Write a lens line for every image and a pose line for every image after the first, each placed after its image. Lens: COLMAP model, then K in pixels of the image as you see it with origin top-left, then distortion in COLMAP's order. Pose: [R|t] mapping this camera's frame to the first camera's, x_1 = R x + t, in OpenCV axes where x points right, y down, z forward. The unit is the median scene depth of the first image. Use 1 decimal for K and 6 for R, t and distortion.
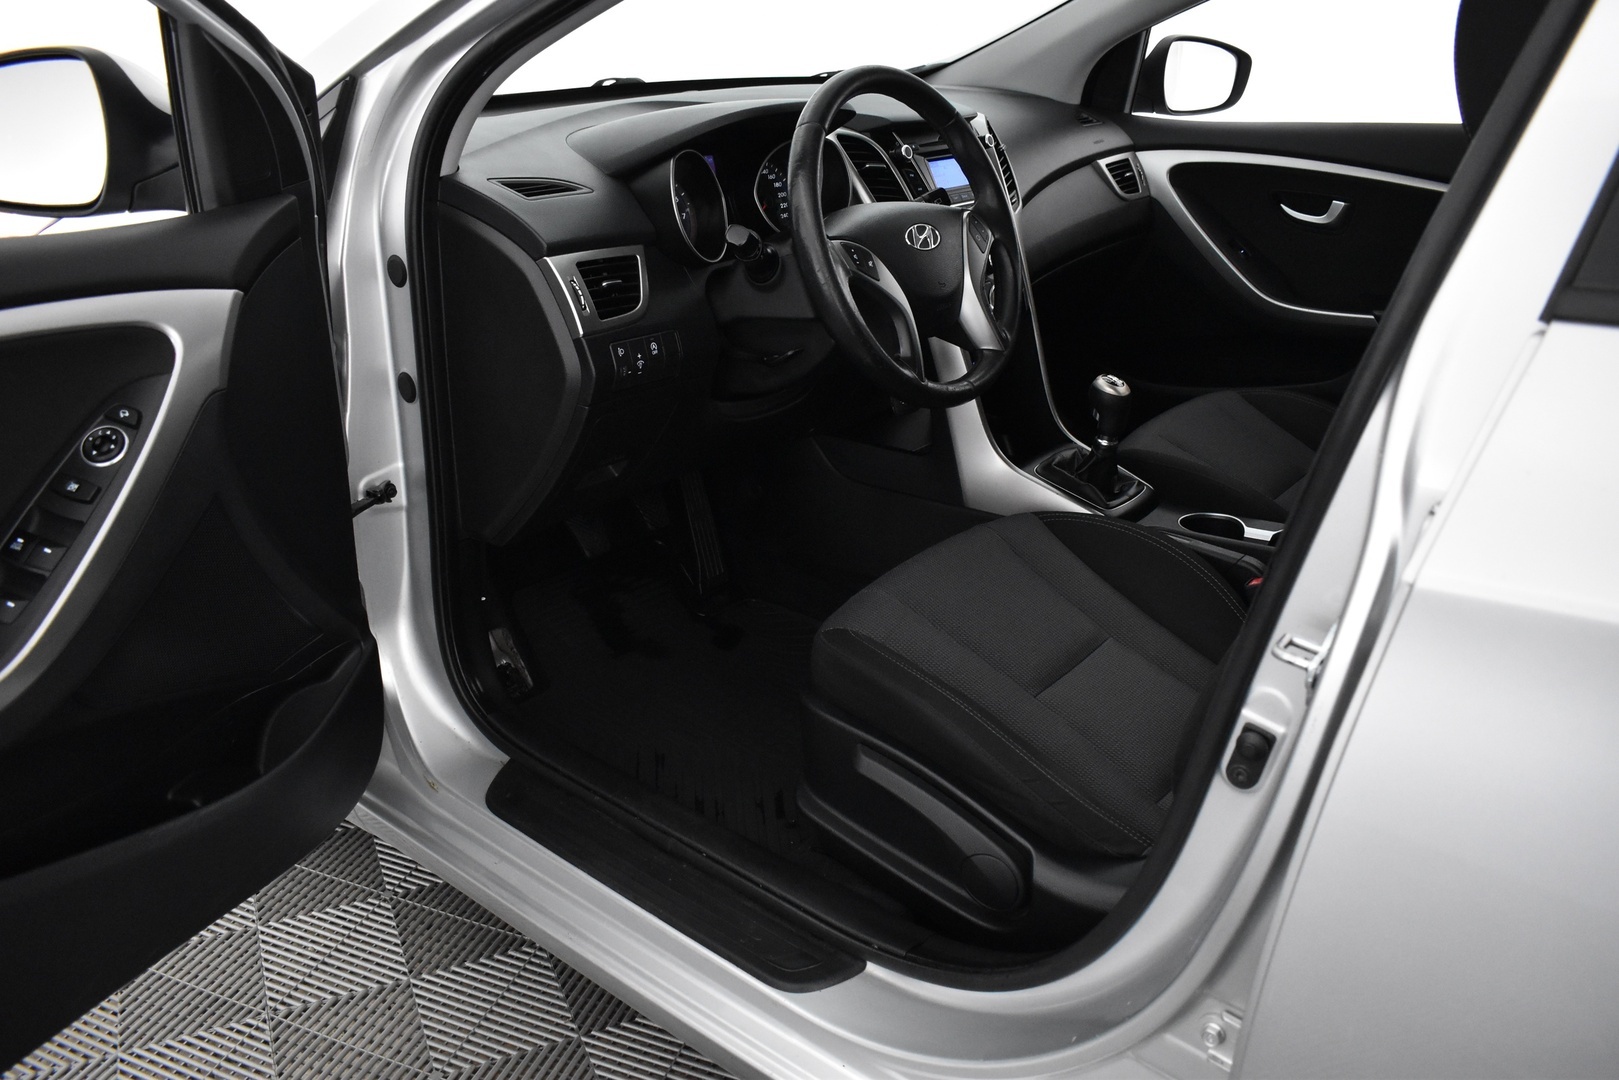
lens RADIAL K [[1246.1, 0, 802.5], [0, 1246.1, 538.2], [0, 0, 1]] dist [-0.106564, 0.015090]
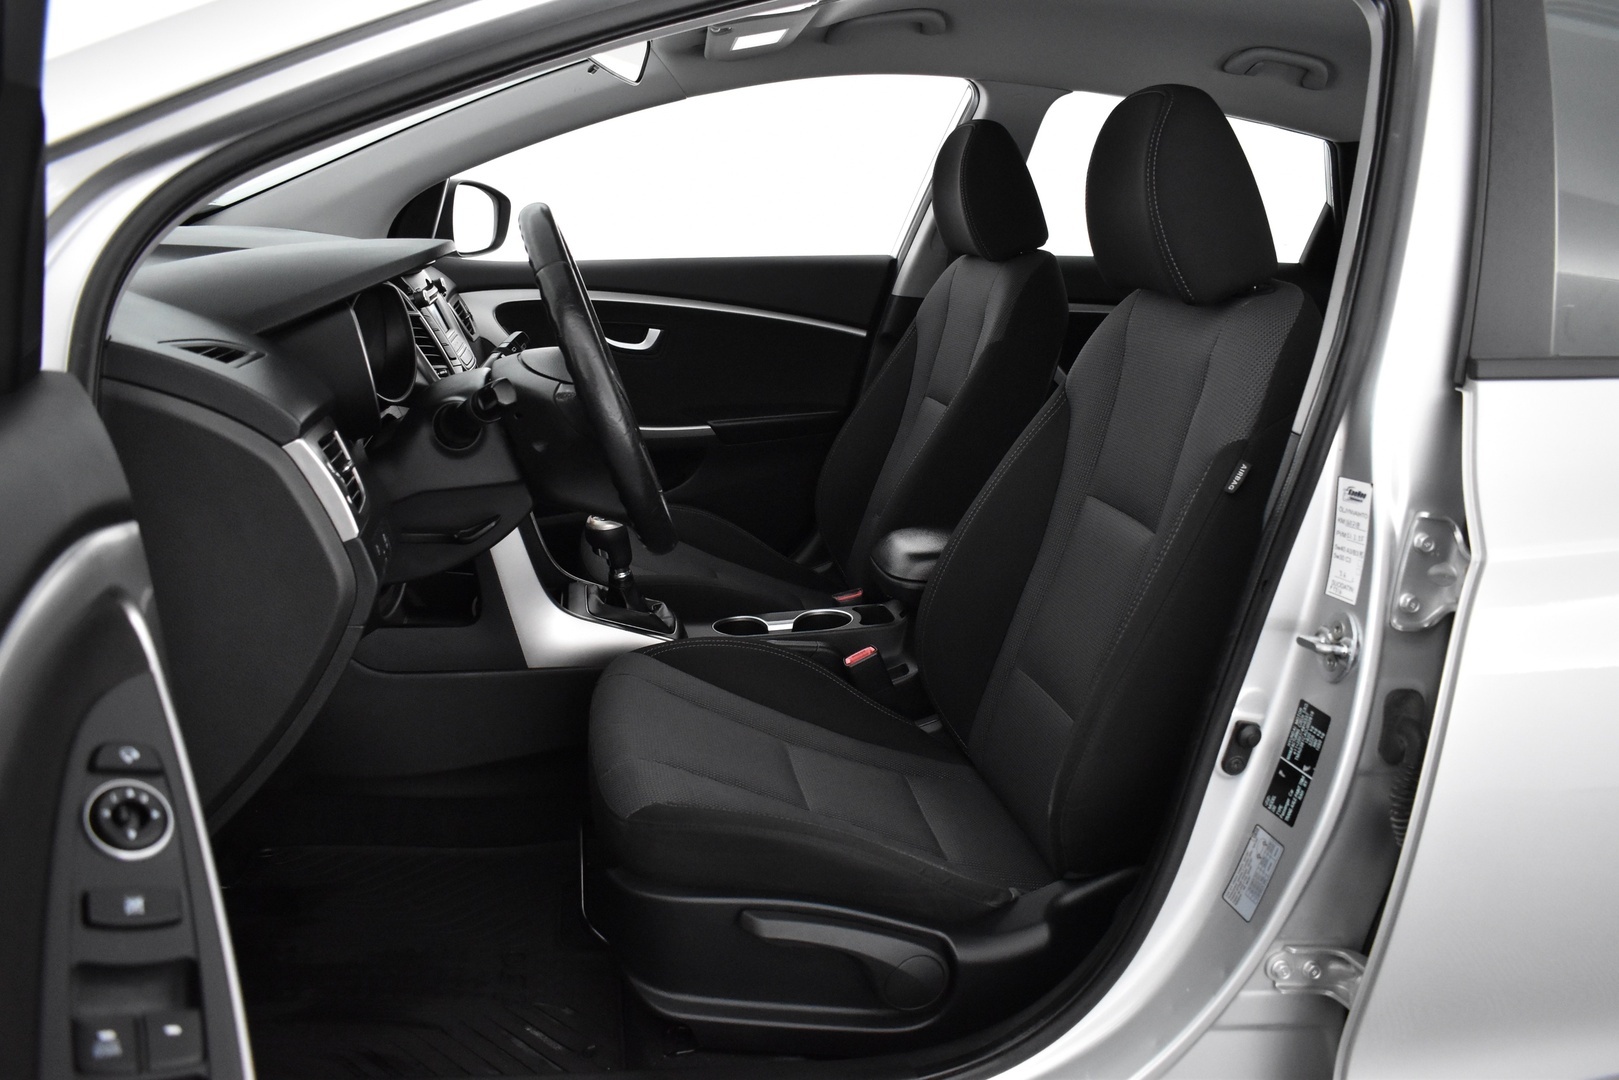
lens RADIAL K [[1246.1, 0, 806.0], [0, 1246.1, 543.0], [0, 0, 1]] dist [-0.106564, 0.015090]
pose [[0.647567, -0.162916, 0.744389, -0.528524], [0.243352, 0.969938, 0.000579, -0.086533], [-0.722106, 0.180773, 0.667746, 0.276421]]
